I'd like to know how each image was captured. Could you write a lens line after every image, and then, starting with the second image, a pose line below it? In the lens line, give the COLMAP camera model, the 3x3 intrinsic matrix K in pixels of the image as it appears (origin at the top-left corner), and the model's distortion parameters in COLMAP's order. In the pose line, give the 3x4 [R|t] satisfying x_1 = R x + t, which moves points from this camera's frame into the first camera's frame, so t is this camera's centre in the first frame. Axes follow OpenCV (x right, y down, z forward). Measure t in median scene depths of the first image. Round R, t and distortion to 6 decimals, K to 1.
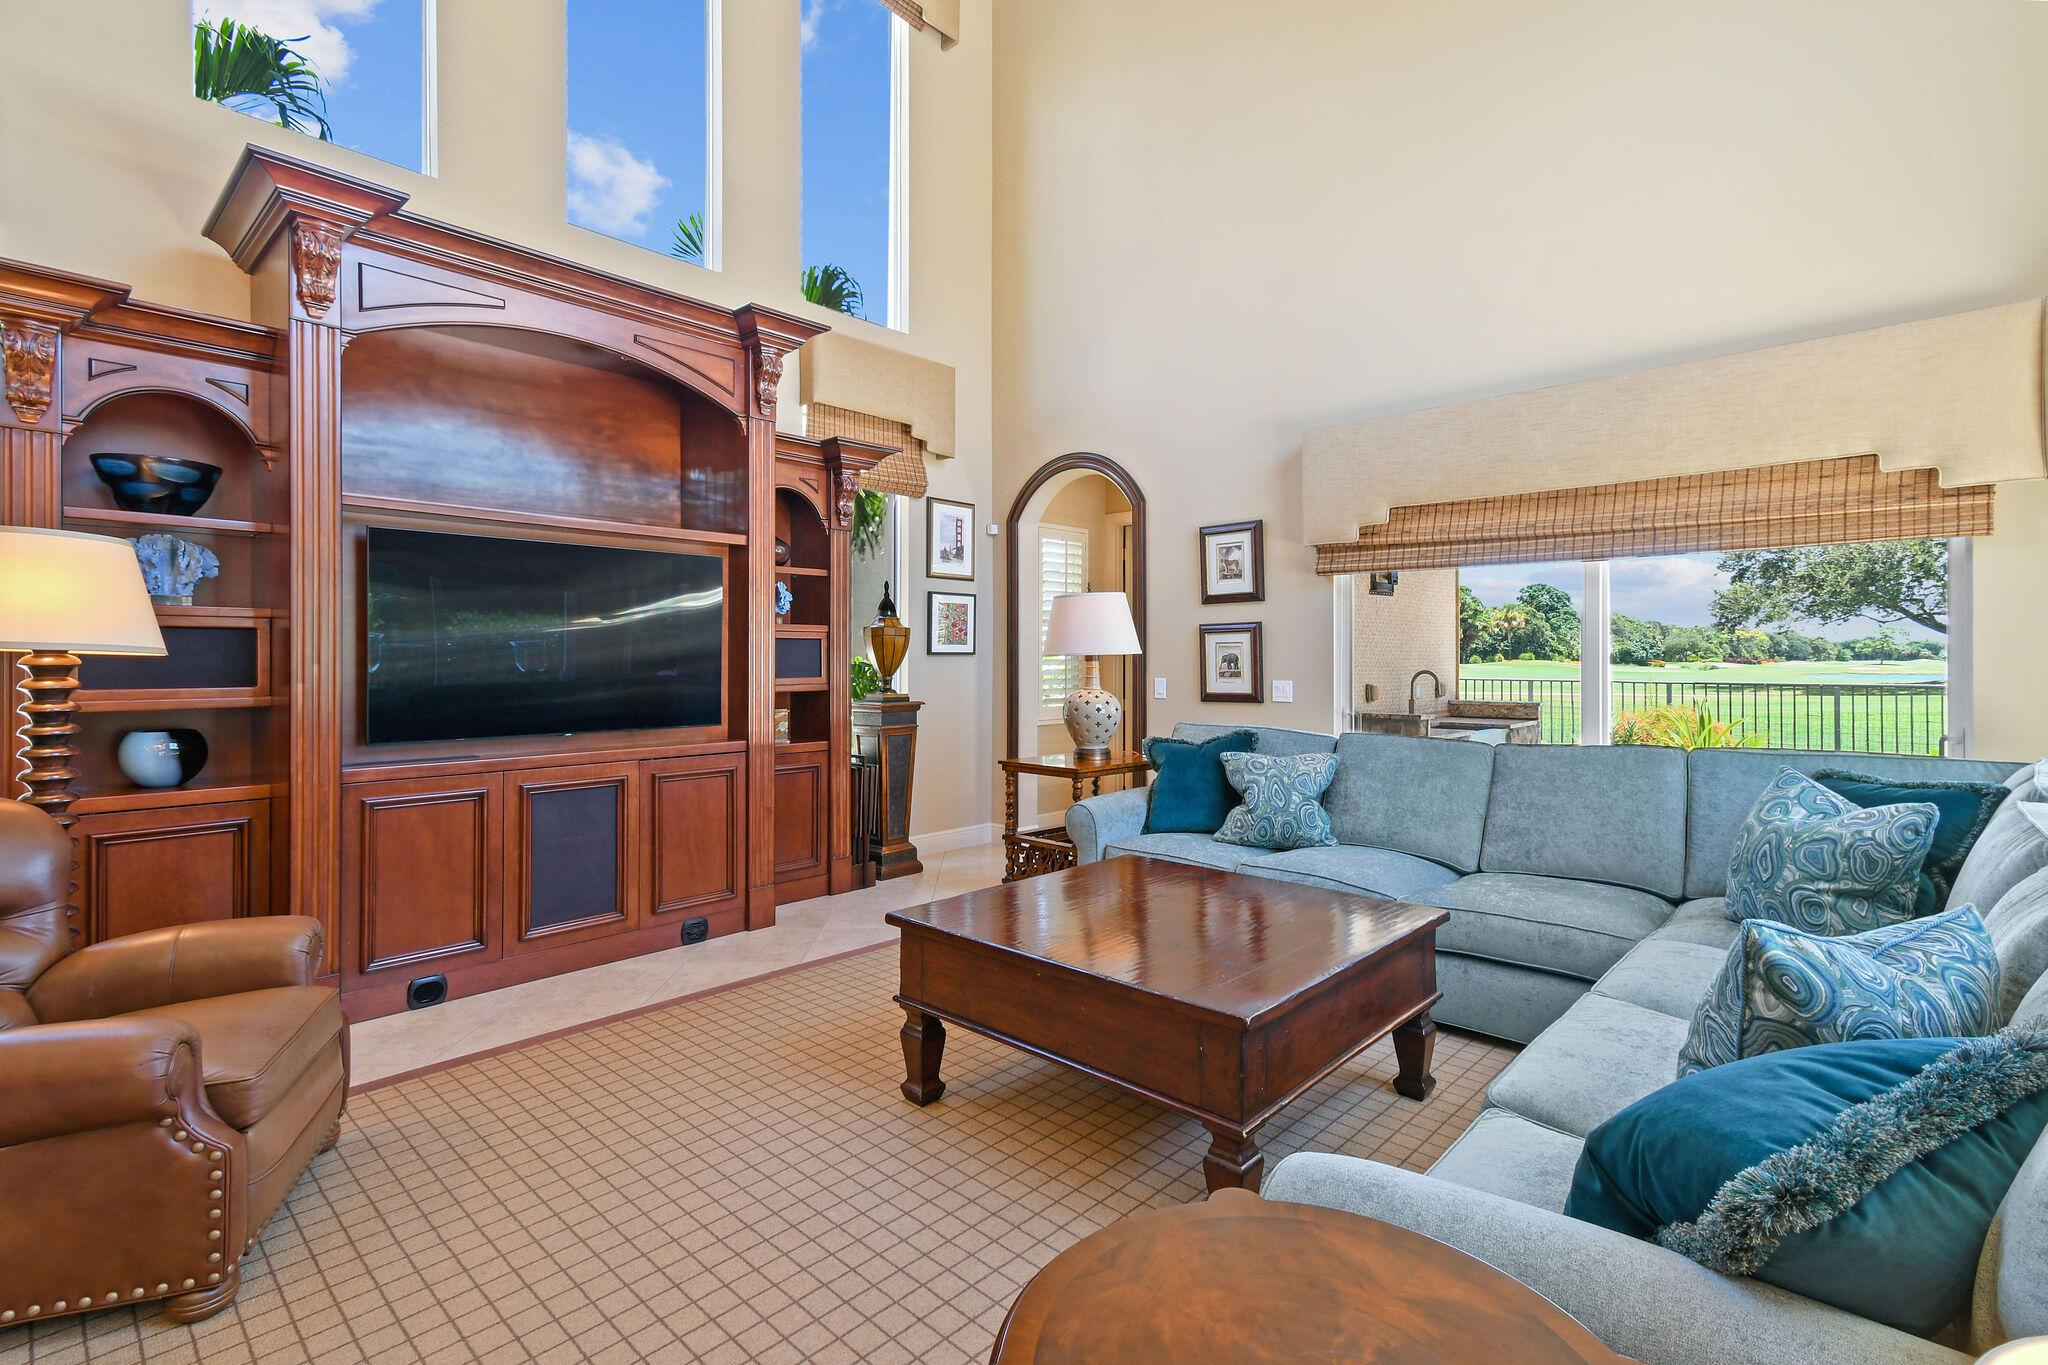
lens RADIAL K [[950.0, 0, 982.8], [0, 950.0, 660.0], [0, 0, 1]] dist [0.018896, -0.002339]
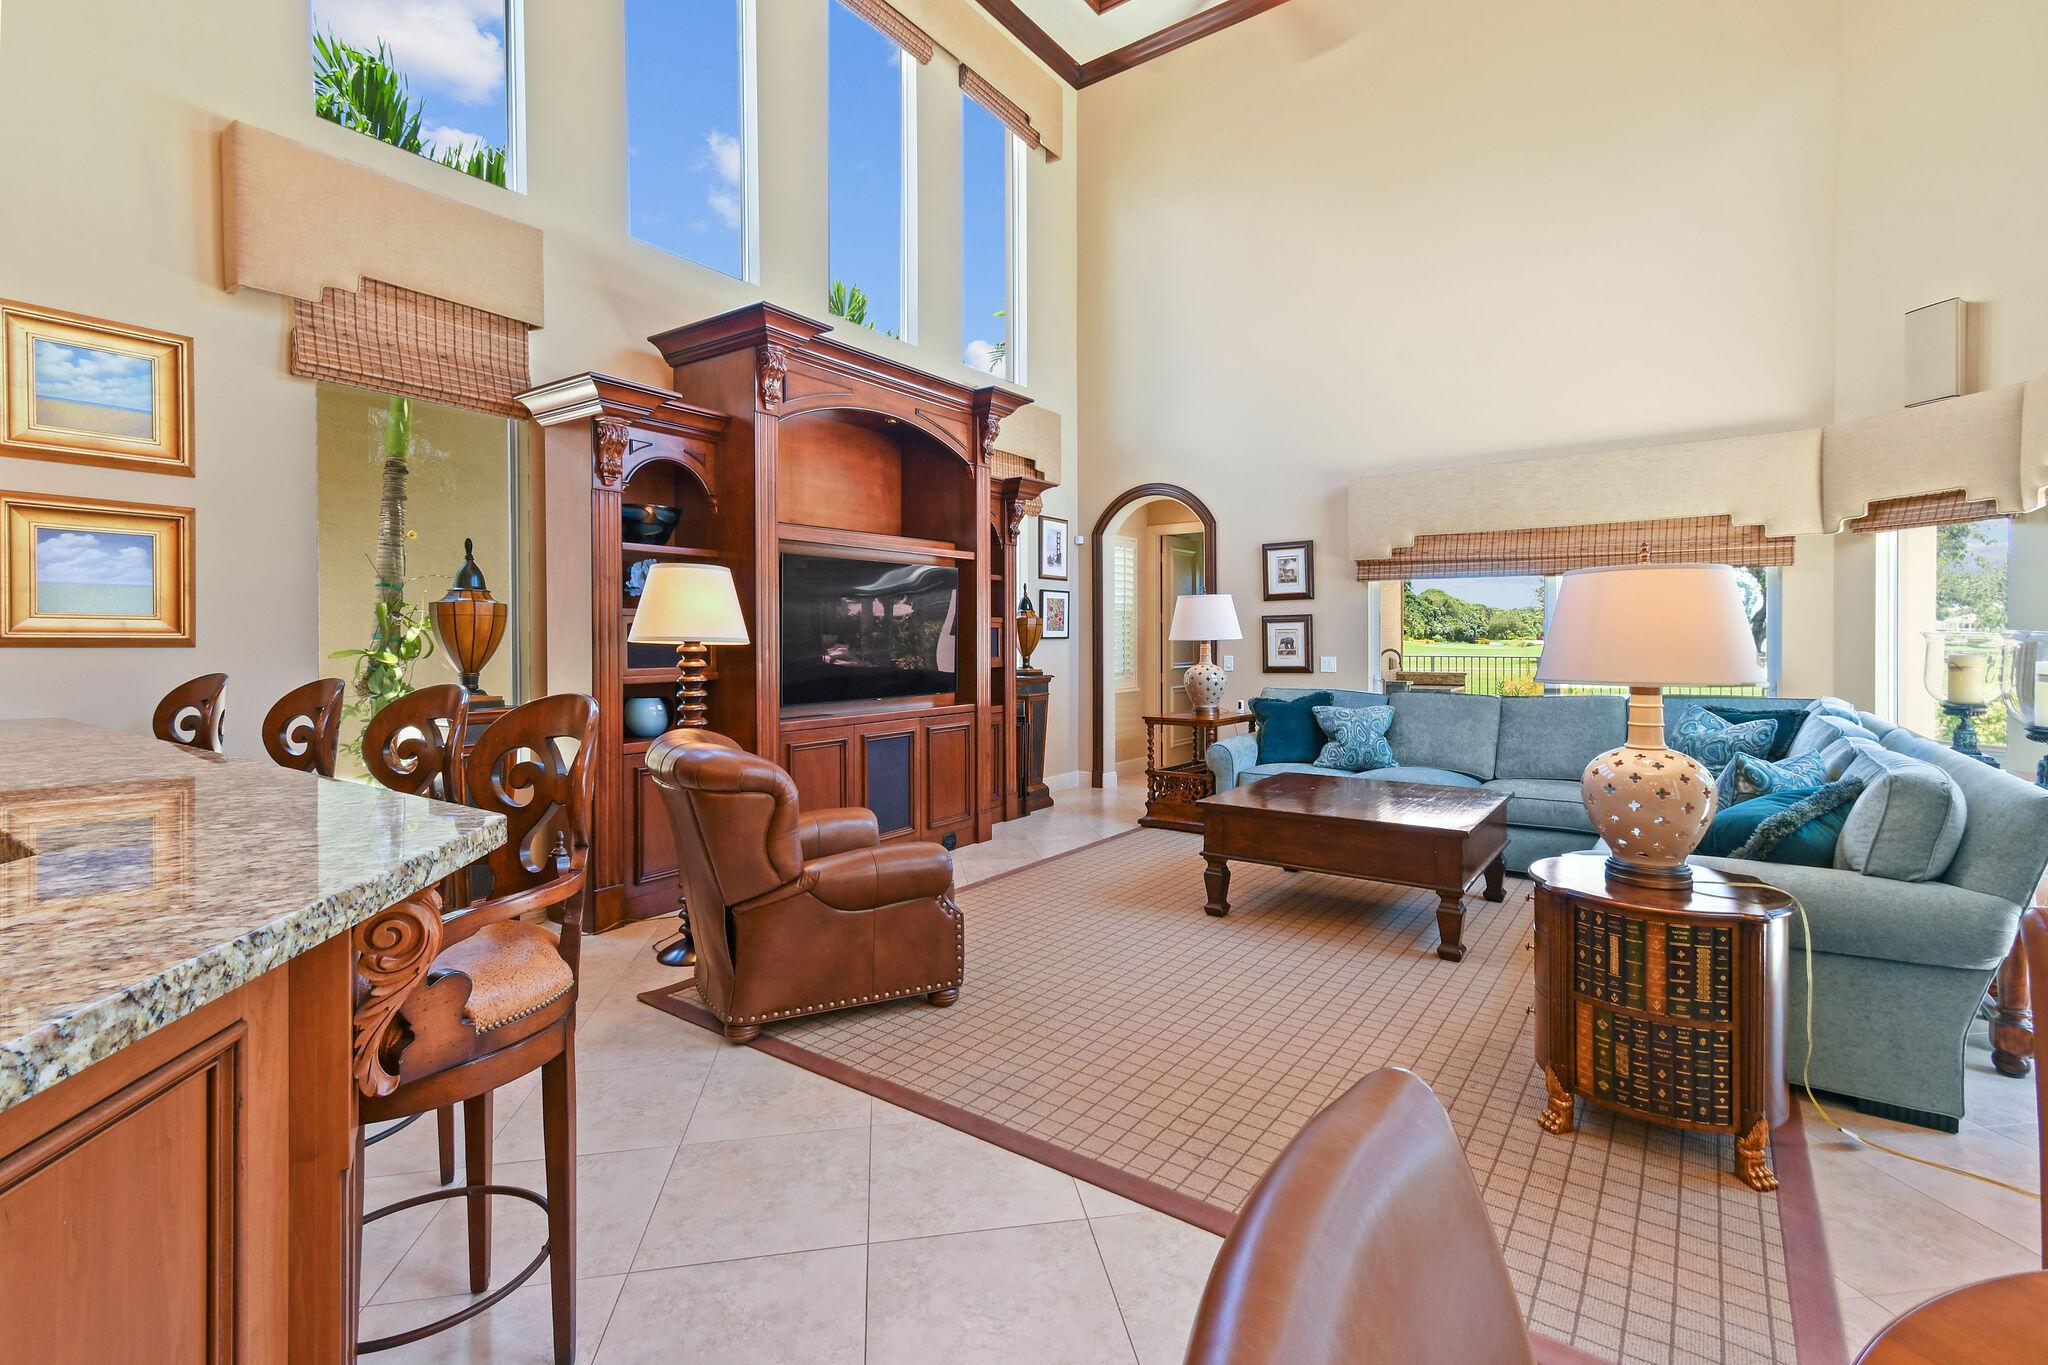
lens RADIAL K [[919.9, 0, 995.7], [0, 919.9, 654.1], [0, 0, 1]] dist [0.016915, -0.000813]
pose [[0.991578, -0.007412, 0.129302, -0.394621], [0.005586, 0.999879, 0.014484, -0.005165], [-0.129394, -0.013640, 0.991499, -0.311276]]
